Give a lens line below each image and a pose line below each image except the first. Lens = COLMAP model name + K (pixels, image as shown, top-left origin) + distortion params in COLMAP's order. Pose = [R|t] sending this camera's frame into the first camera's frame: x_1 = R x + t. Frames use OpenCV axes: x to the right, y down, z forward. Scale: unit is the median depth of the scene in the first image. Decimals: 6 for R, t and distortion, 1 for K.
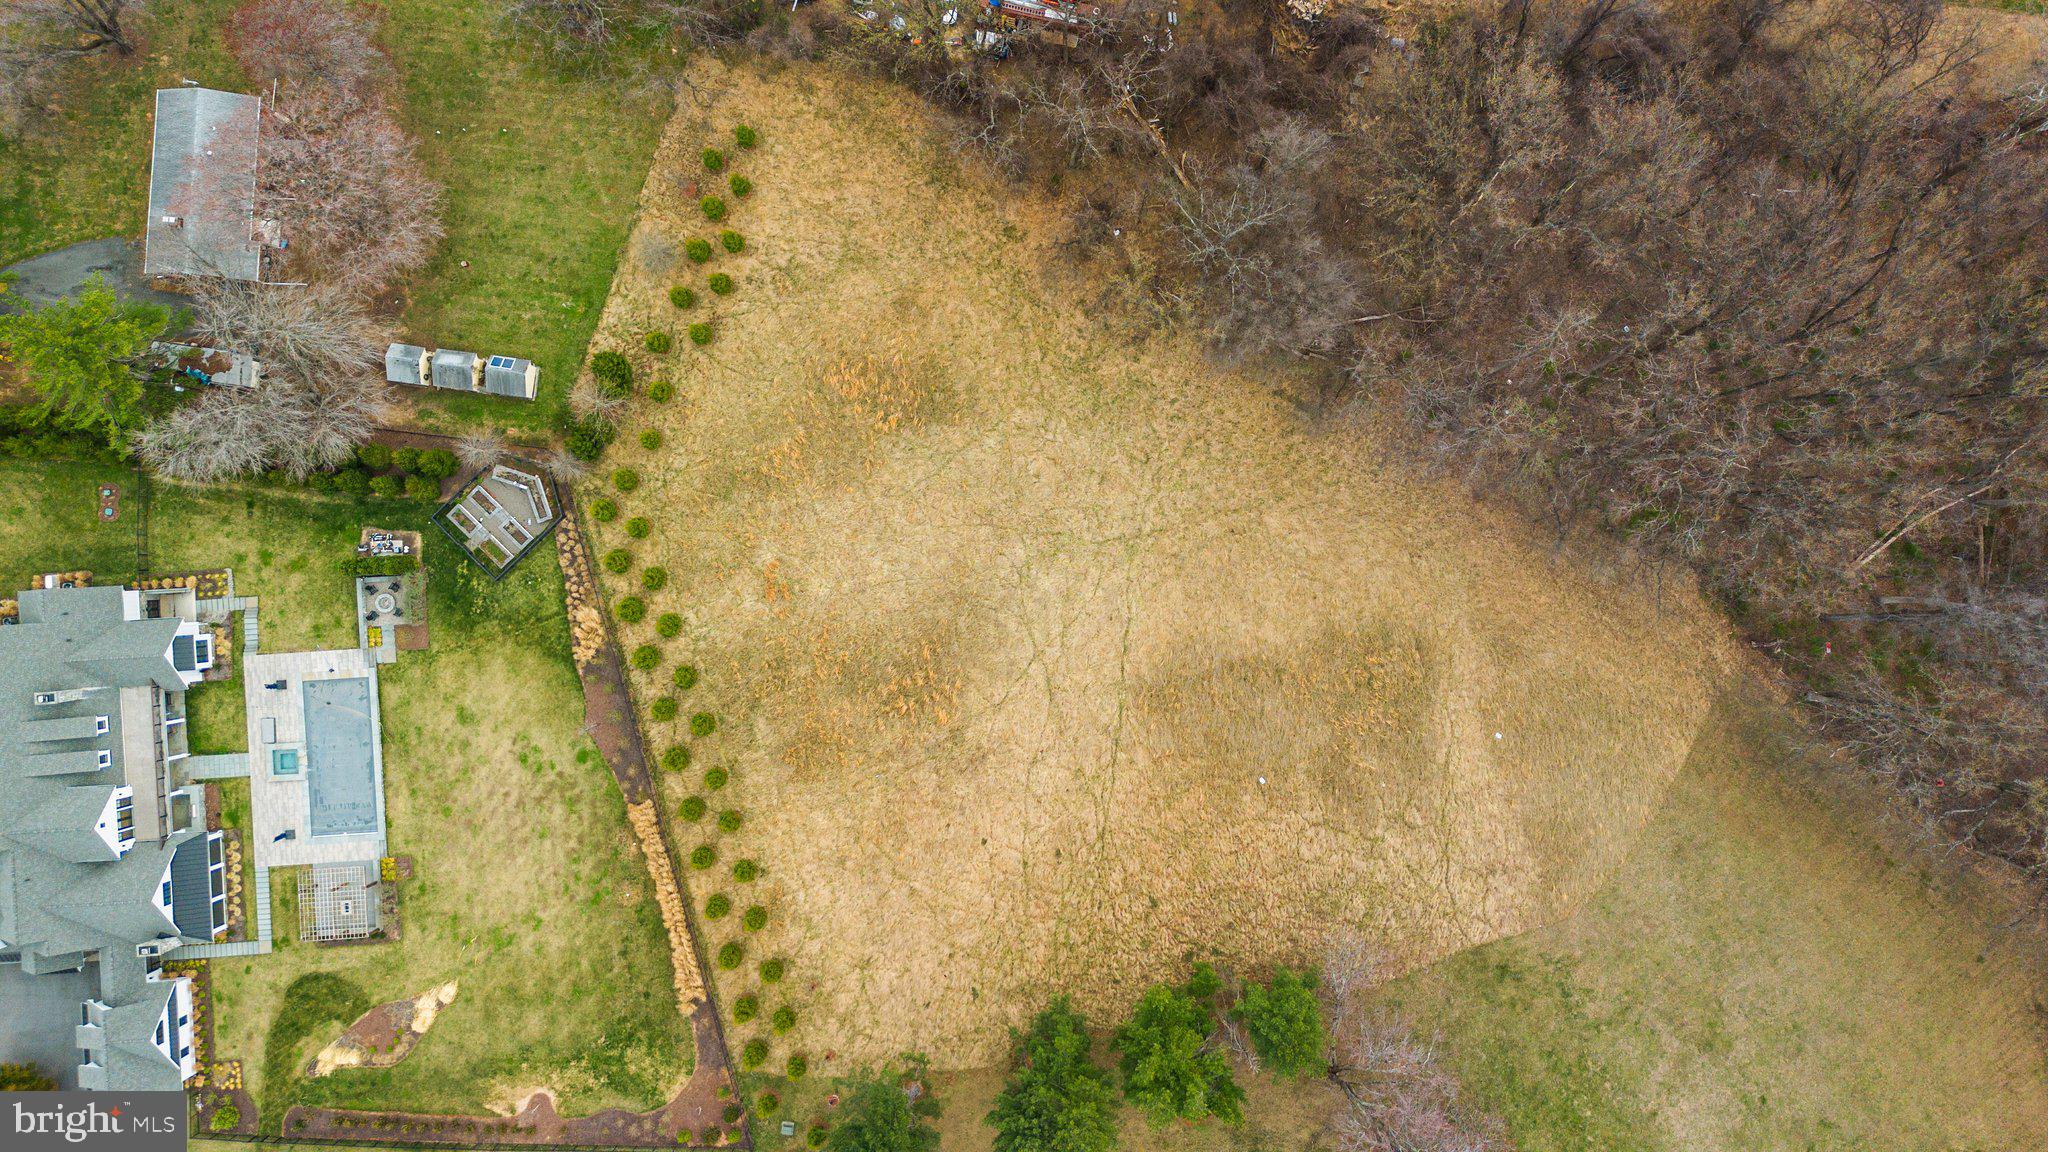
lens RADIAL K [[1439.0, 0, 1024.0], [0, 1439.0, 576.0], [0, 0, 1]] dist [0.080336, -0.072359]
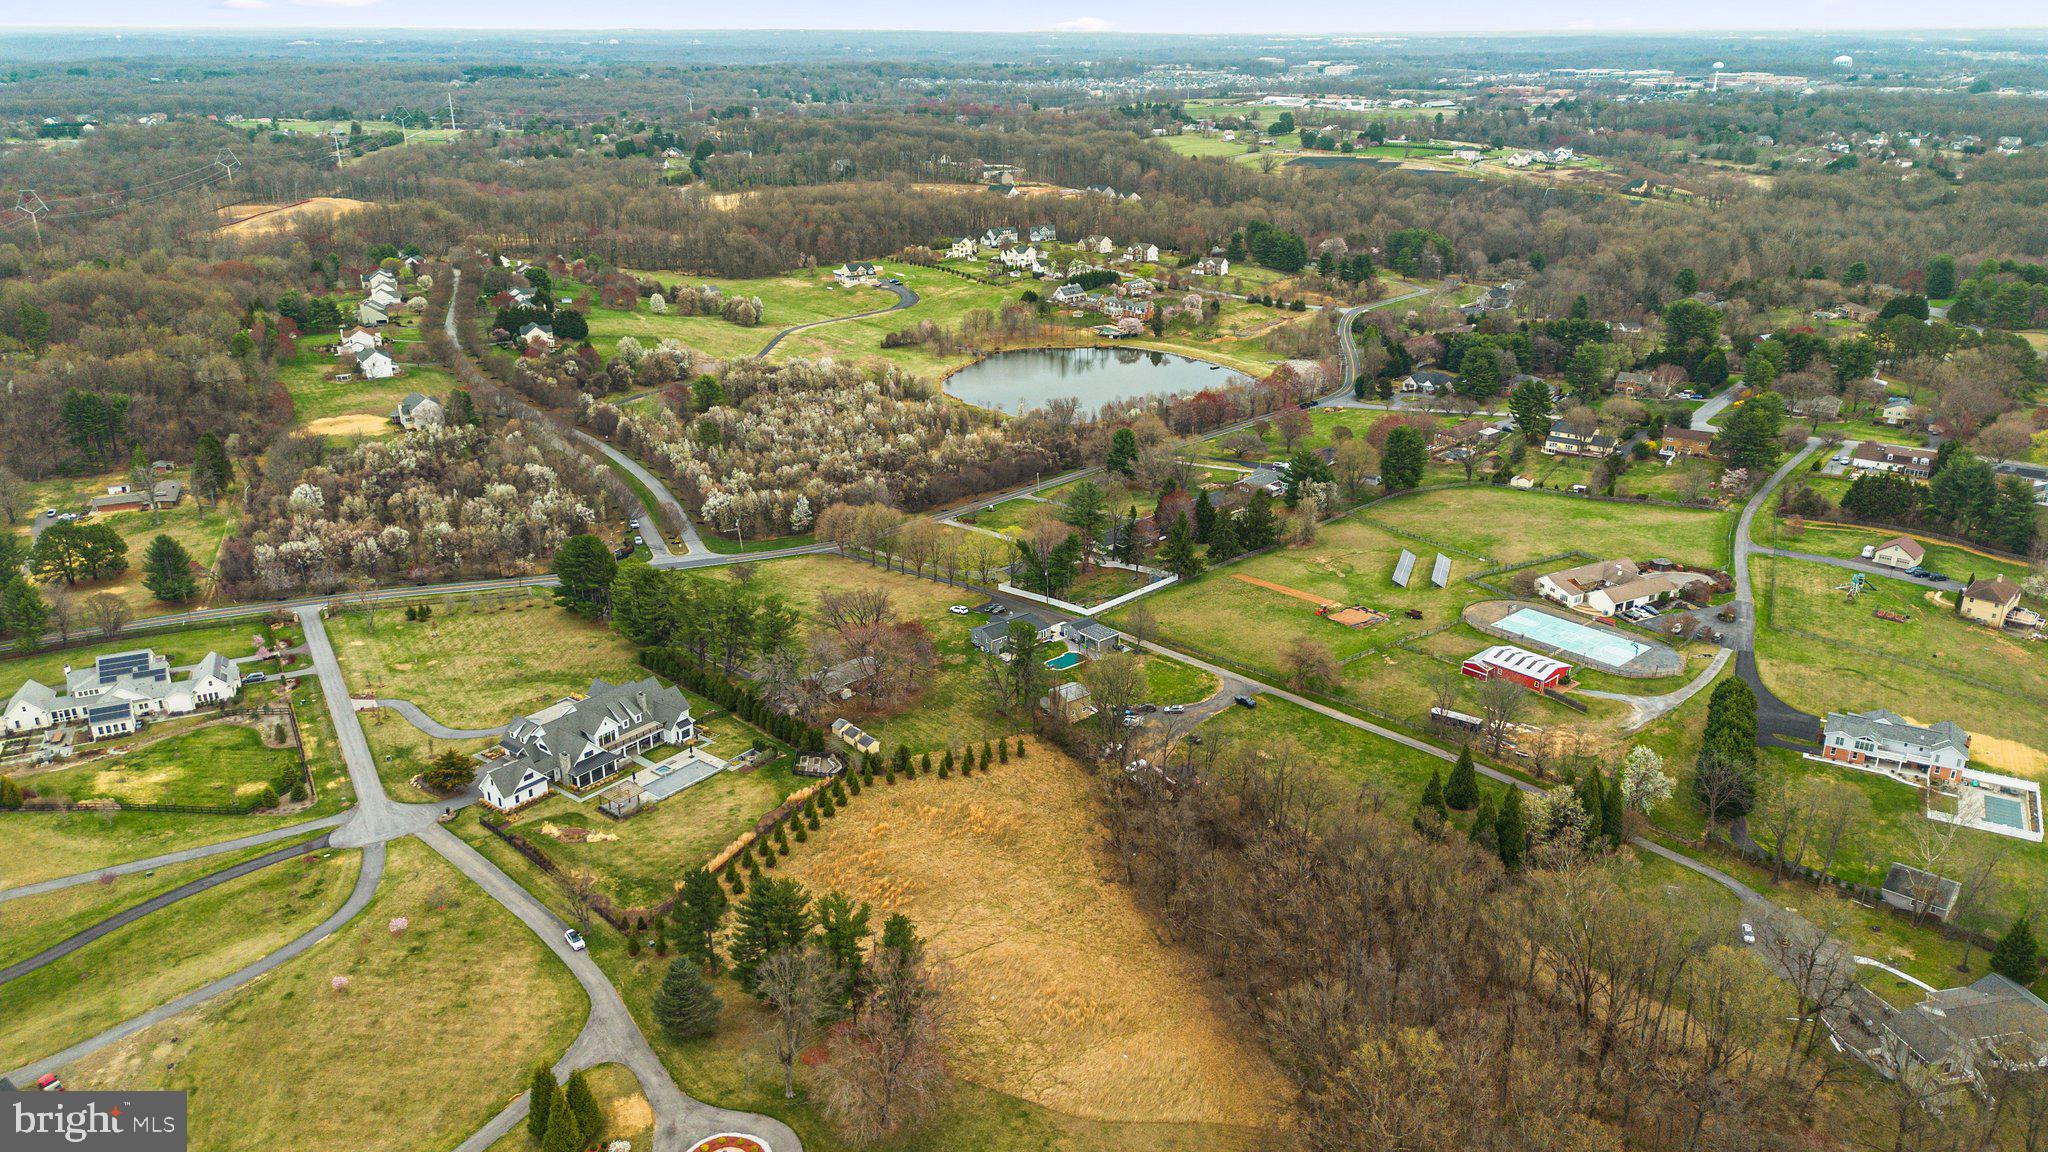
lens RADIAL K [[1439.0, 0, 1024.0], [0, 1439.0, 576.0], [0, 0, 1]] dist [0.080336, -0.072359]
pose [[0.745470, 0.241708, -0.621169, 1.121043], [-0.666524, 0.264086, -0.697140, 1.162431], [-0.004462, 0.933721, 0.357973, -0.023071]]
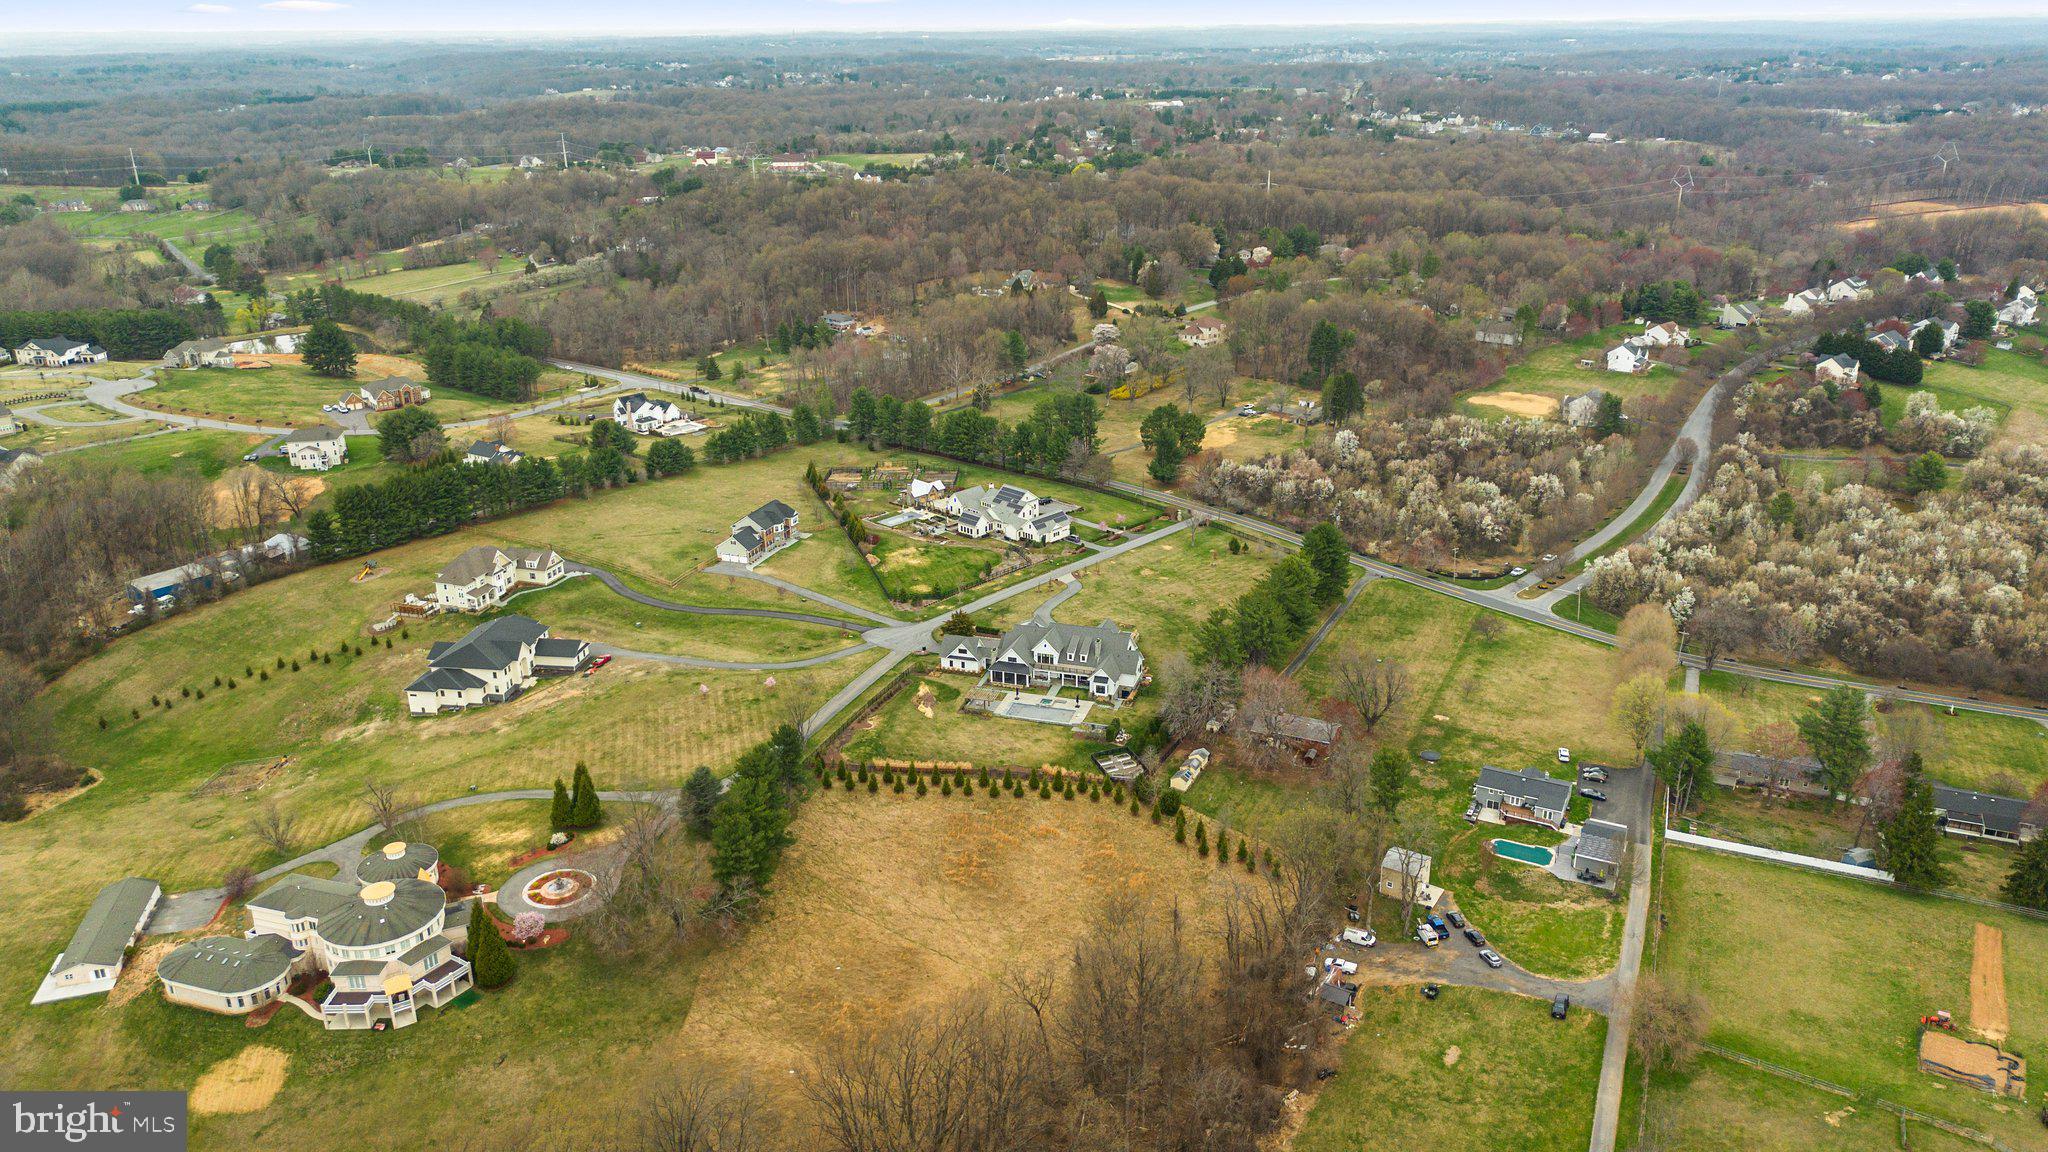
lens RADIAL K [[1439.0, 0, 1024.0], [0, 1439.0, 576.0], [0, 0, 1]] dist [0.080336, -0.072359]
pose [[-0.355698, 0.345647, -0.868336, 1.438630], [-0.934563, -0.123184, 0.333793, -0.583545], [0.008410, 0.930244, 0.366845, -0.040900]]
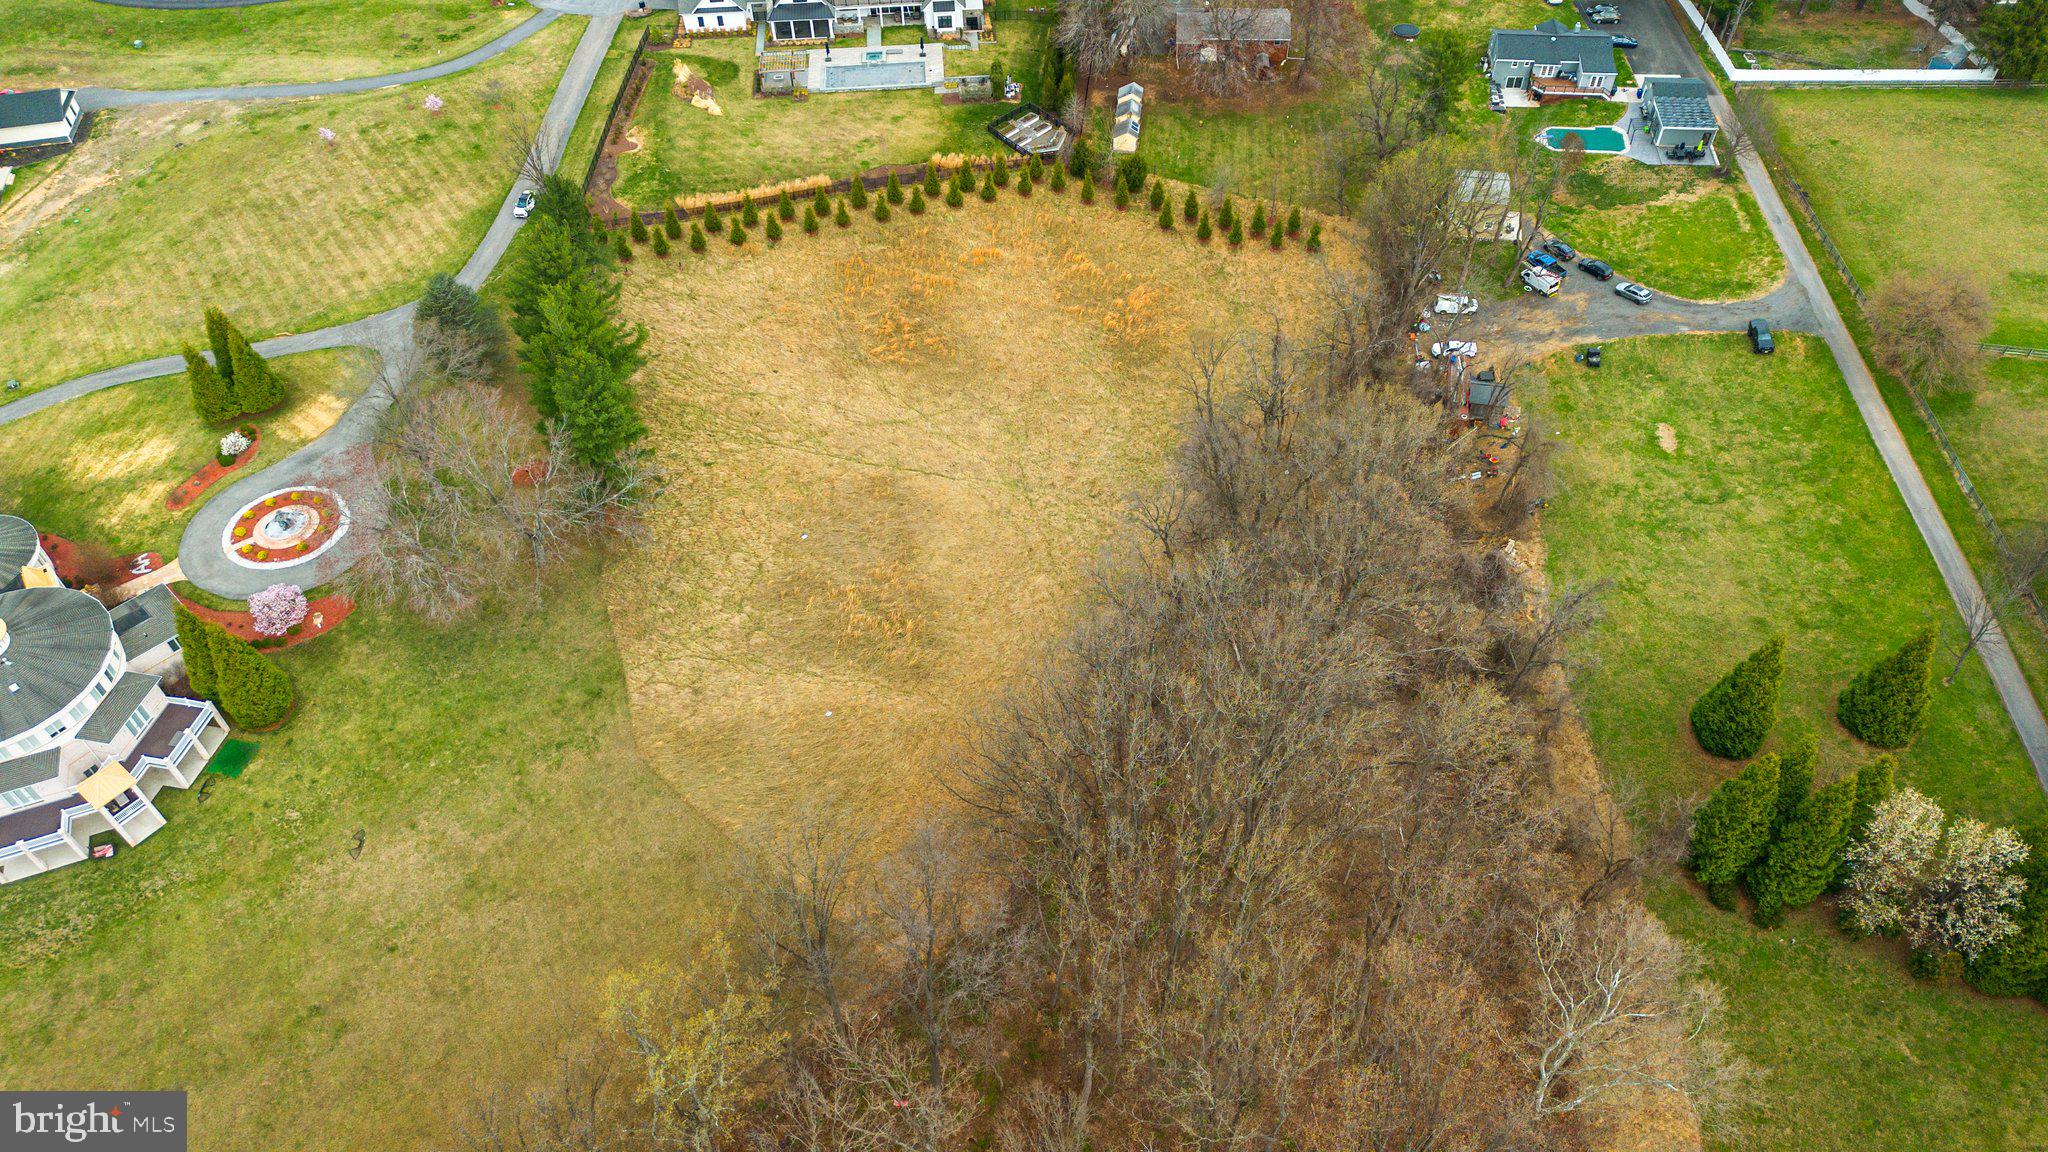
lens RADIAL K [[1439.0, 0, 1024.0], [0, 1439.0, 576.0], [0, 0, 1]] dist [0.080336, -0.072359]
pose [[0.010058, 0.741418, -0.670968, 0.962203], [-0.999845, 0.017132, 0.003944, -0.031543], [0.014419, 0.670825, 0.741476, 0.208846]]
